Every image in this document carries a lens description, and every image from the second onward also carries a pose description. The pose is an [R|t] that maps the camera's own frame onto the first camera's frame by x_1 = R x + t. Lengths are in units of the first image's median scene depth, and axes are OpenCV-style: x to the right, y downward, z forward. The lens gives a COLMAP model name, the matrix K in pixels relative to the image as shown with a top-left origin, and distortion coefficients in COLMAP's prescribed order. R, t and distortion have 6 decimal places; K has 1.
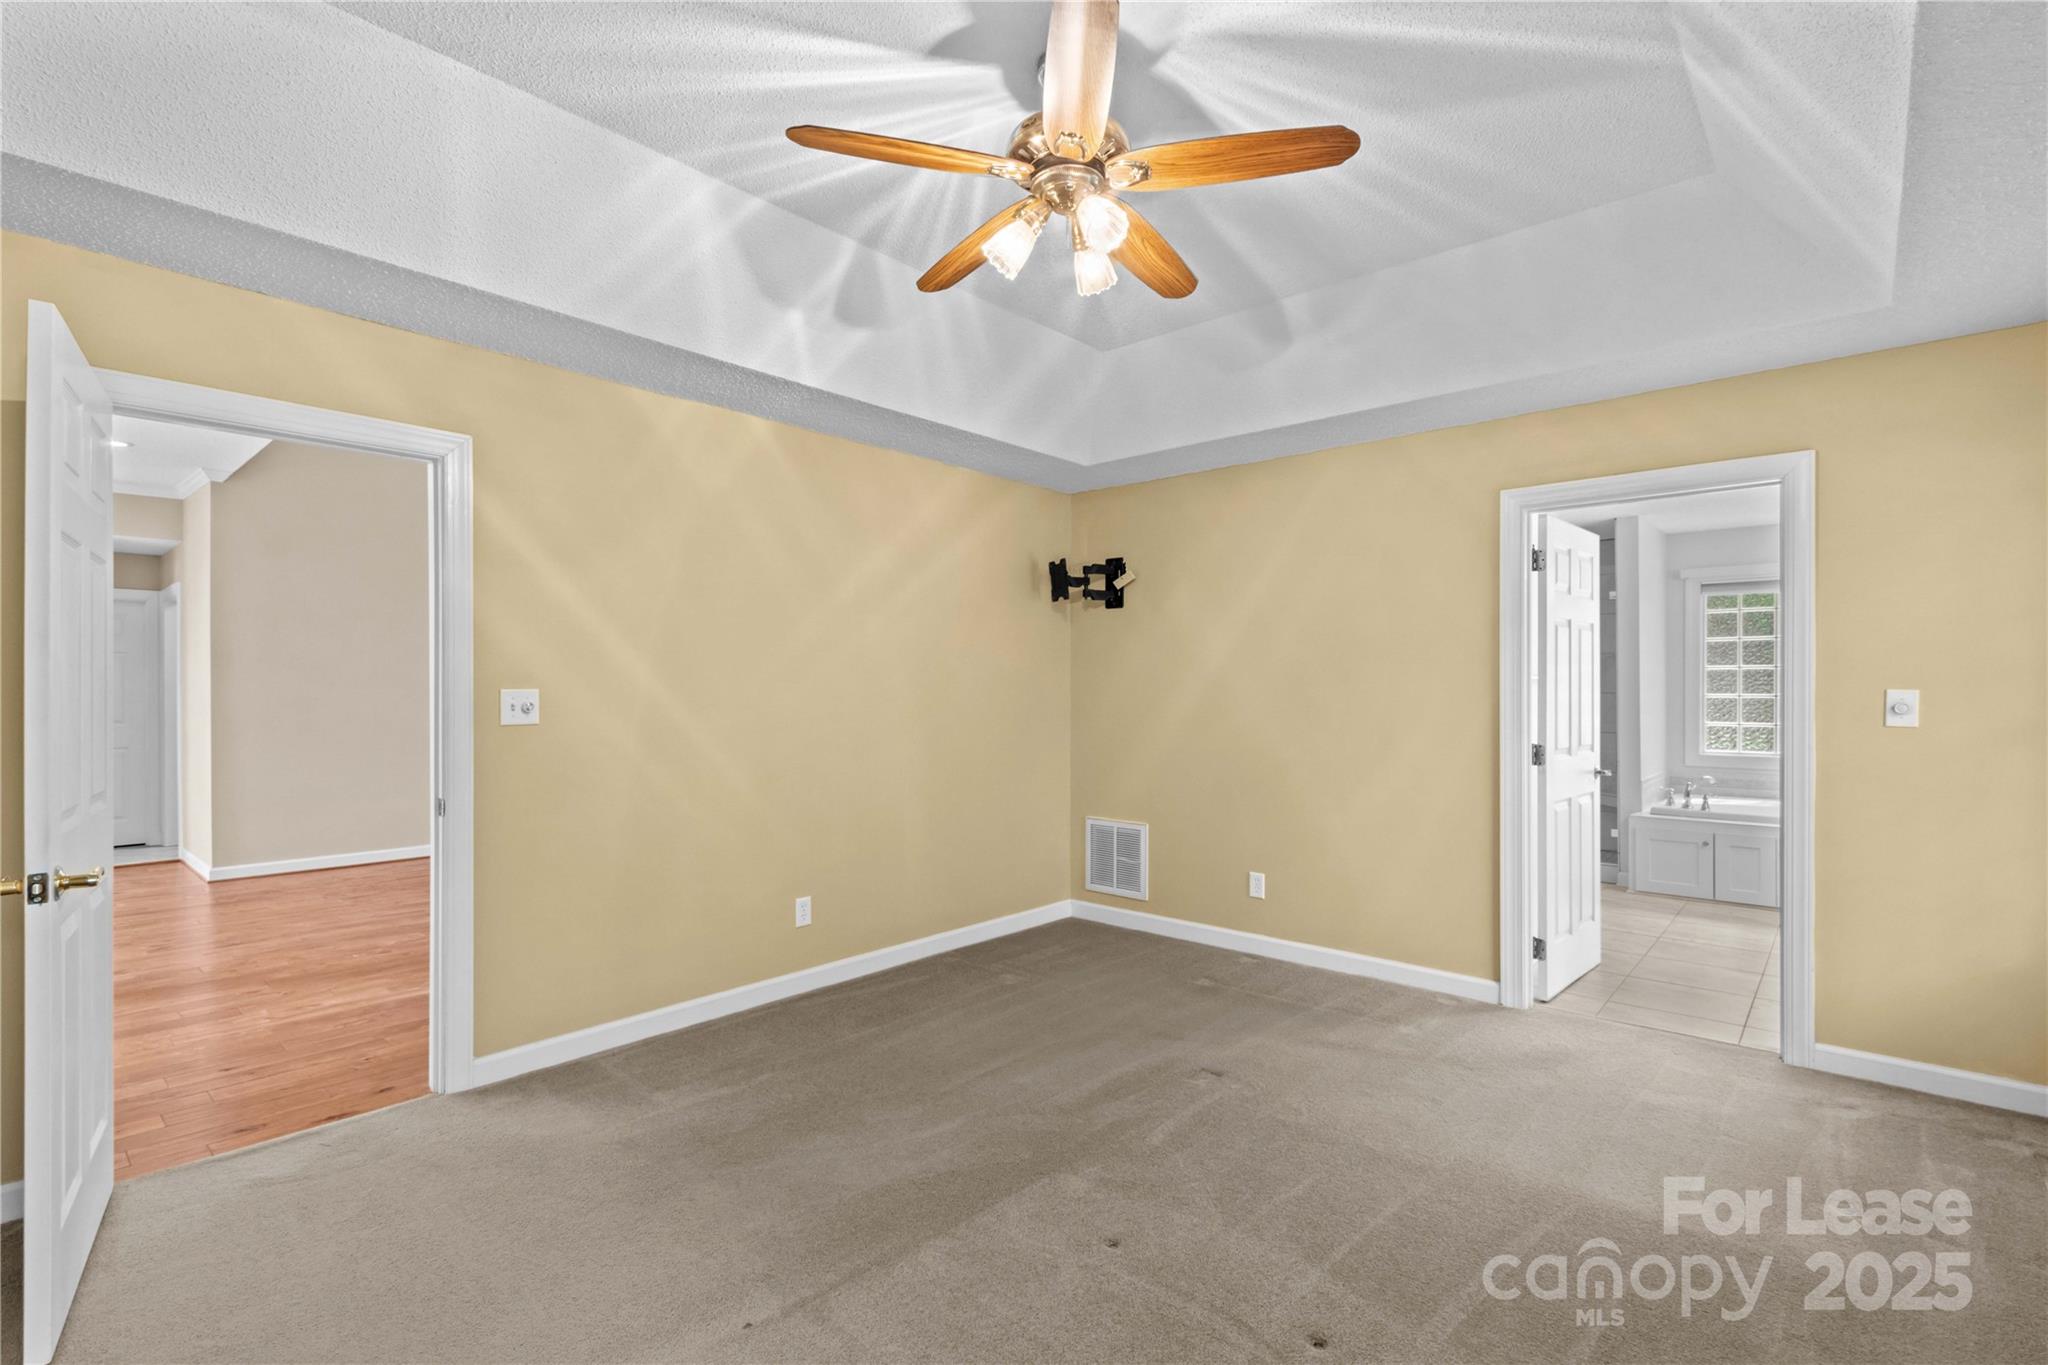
lens RADIAL K [[952.1, 0, 1011.5], [0, 952.1, 691.2], [0, 0, 1]] dist [0.014823, -0.000471]
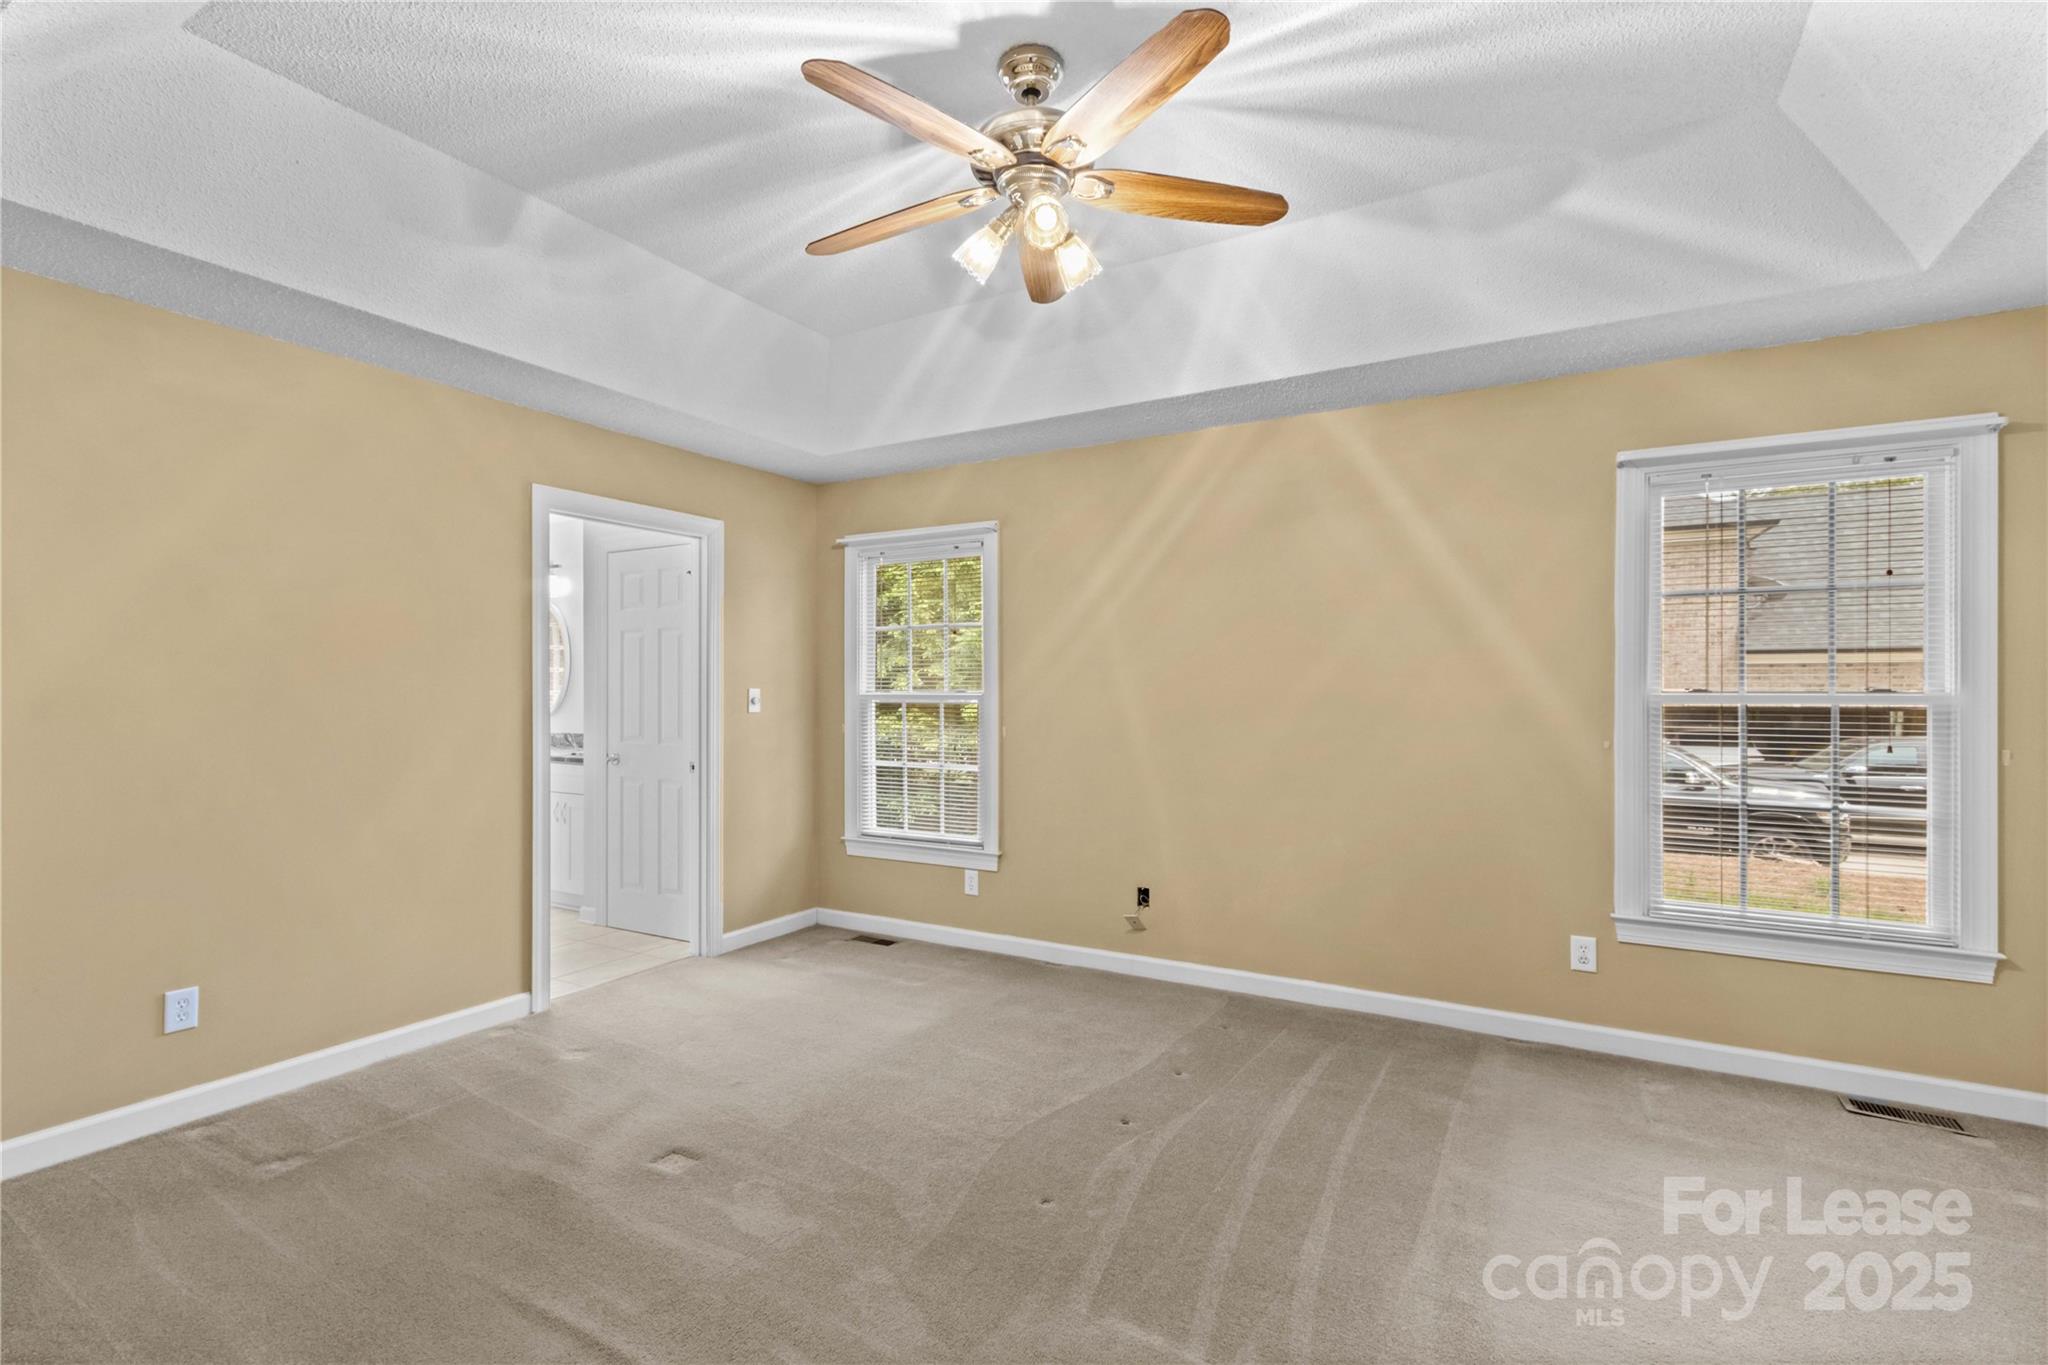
lens RADIAL K [[962.2, 0, 1019.5], [0, 962.2, 692.8], [0, 0, 1]] dist [0.004454, -0.000857]
pose [[-0.220443, -0.005732, 0.975383, -0.996840], [-0.001162, 0.999984, 0.005614, -0.005477], [-0.975399, 0.000104, -0.220447, 1.333210]]
